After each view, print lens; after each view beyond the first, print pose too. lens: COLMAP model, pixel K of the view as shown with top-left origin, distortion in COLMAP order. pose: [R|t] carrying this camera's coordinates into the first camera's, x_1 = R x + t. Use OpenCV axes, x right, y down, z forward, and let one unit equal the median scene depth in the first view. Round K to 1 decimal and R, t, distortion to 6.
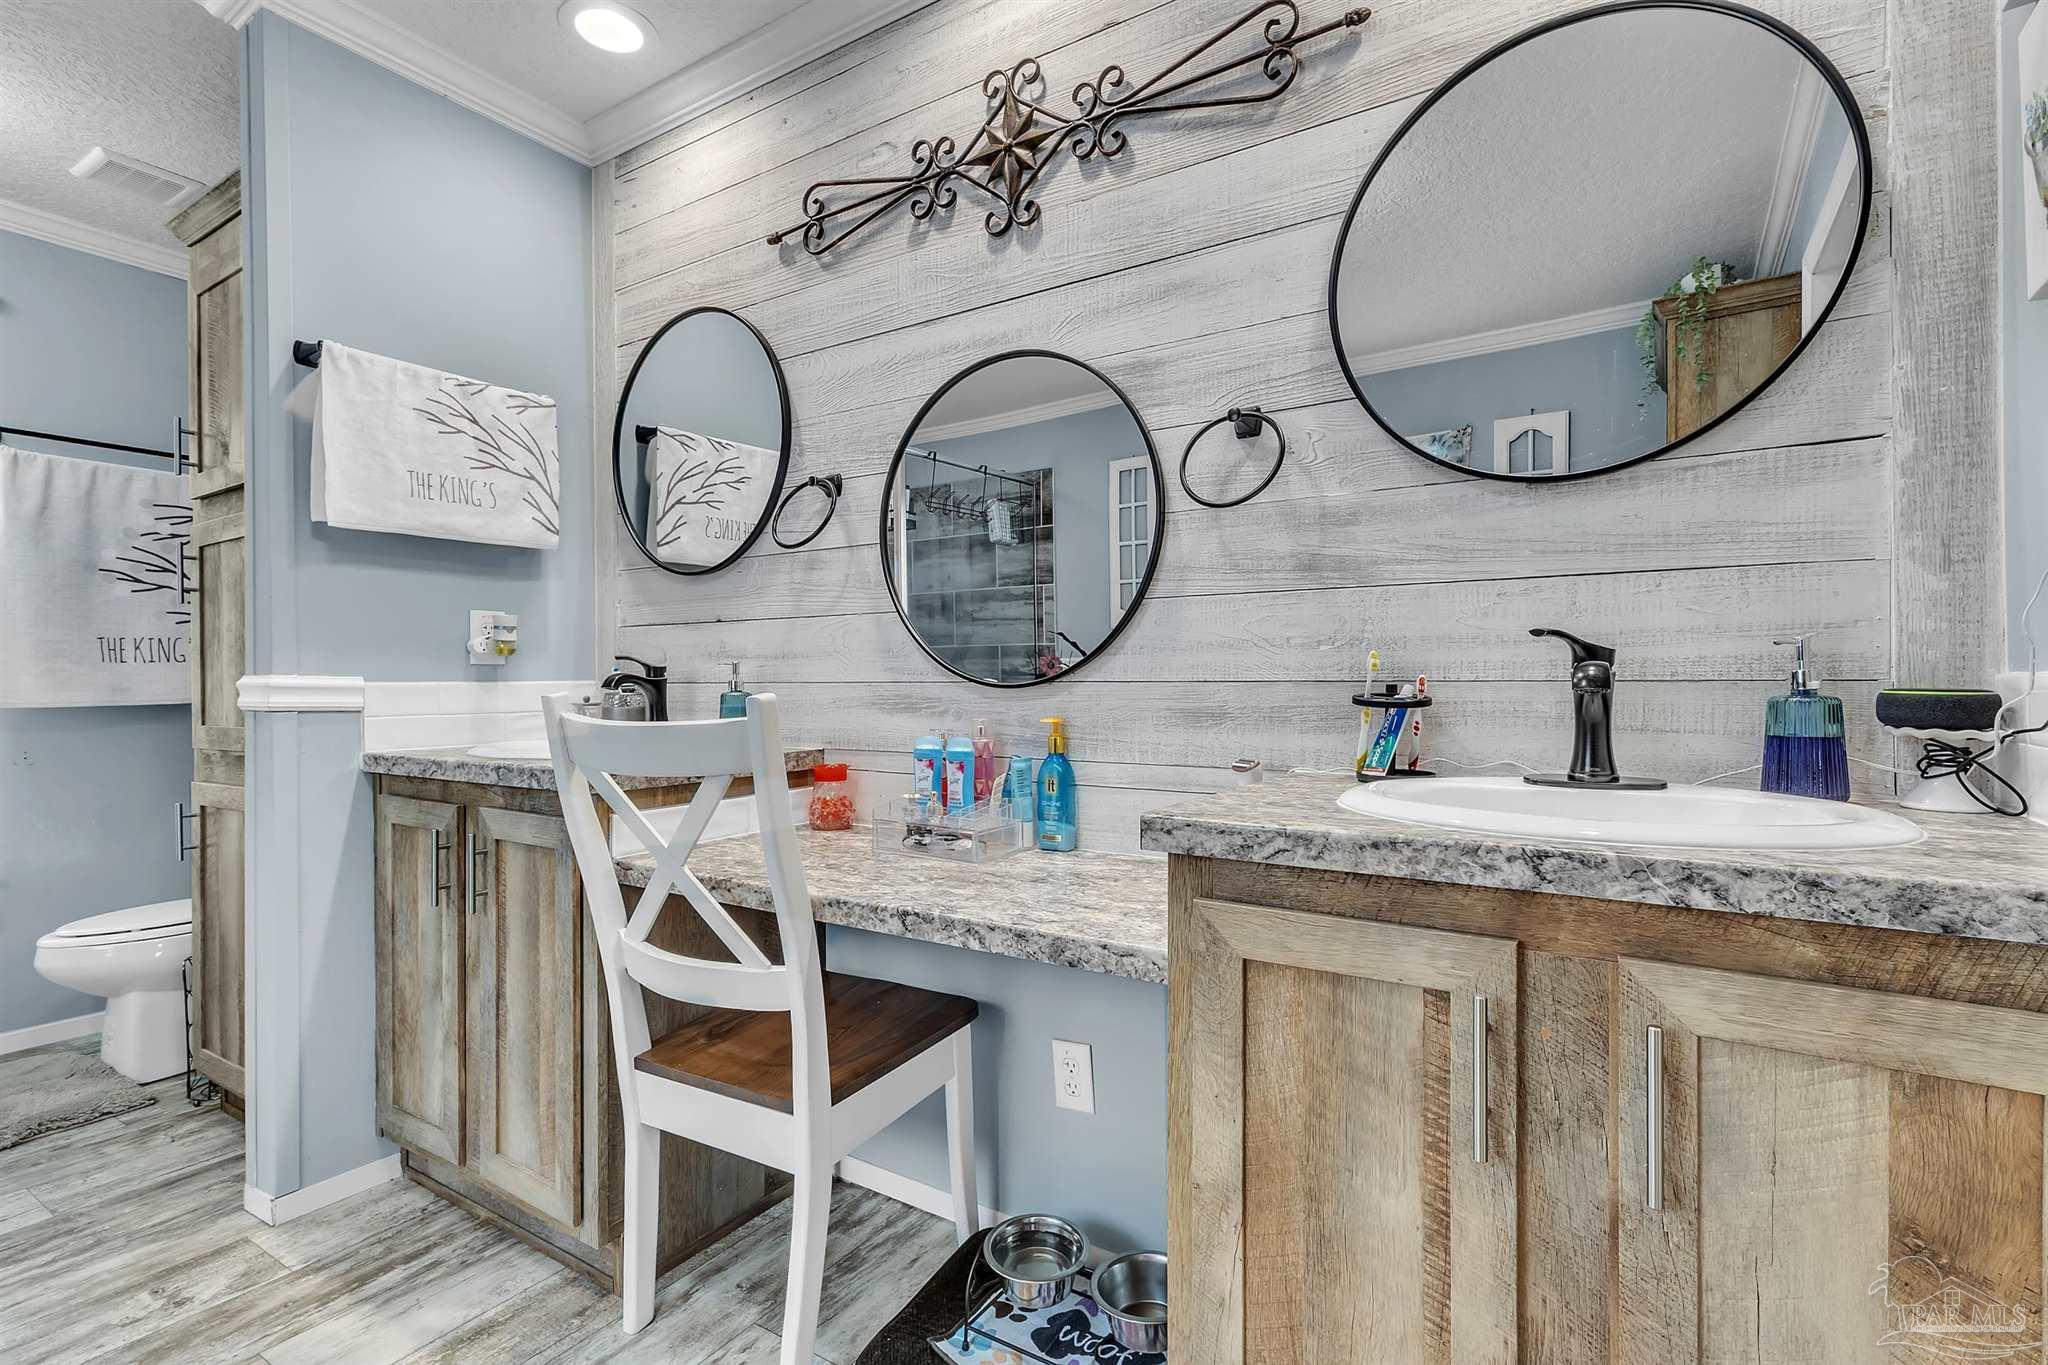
lens RADIAL K [[957.9, 0, 1024.0], [0, 957.9, 682.5], [0, 0, 1]] dist [0.002182, 0.000186]
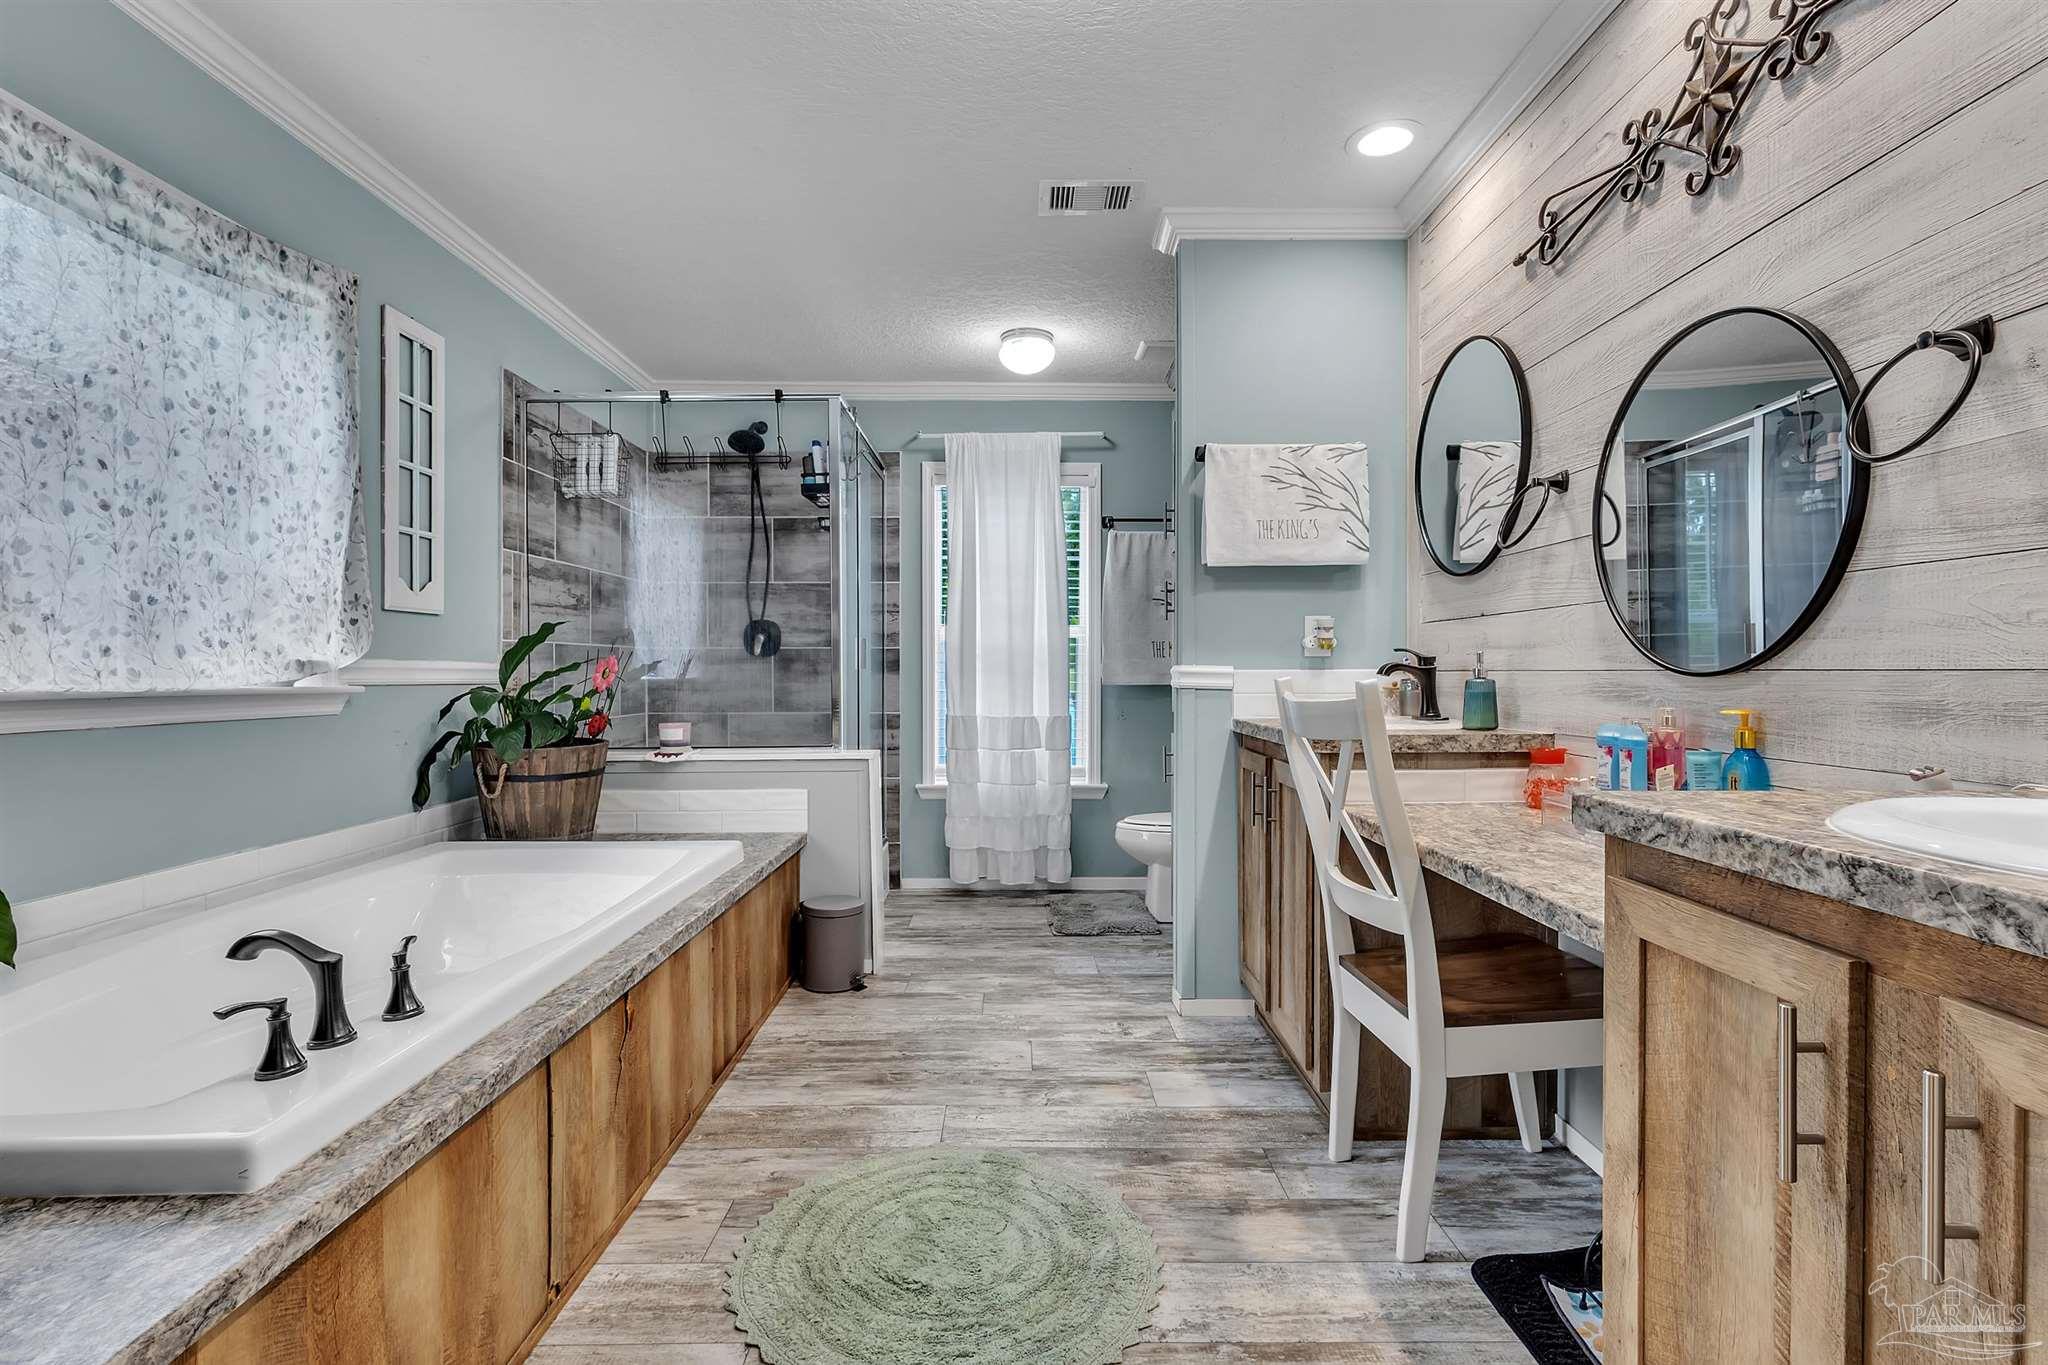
lens RADIAL K [[957.9, 0, 1024.0], [0, 957.9, 682.5], [0, 0, 1]] dist [0.002182, 0.000186]
pose [[0.540902, 0.012950, -0.840986, 0.417759], [-0.003130, 0.999906, 0.013384, 0.000668], [0.841080, -0.004607, 0.540892, -0.066063]]
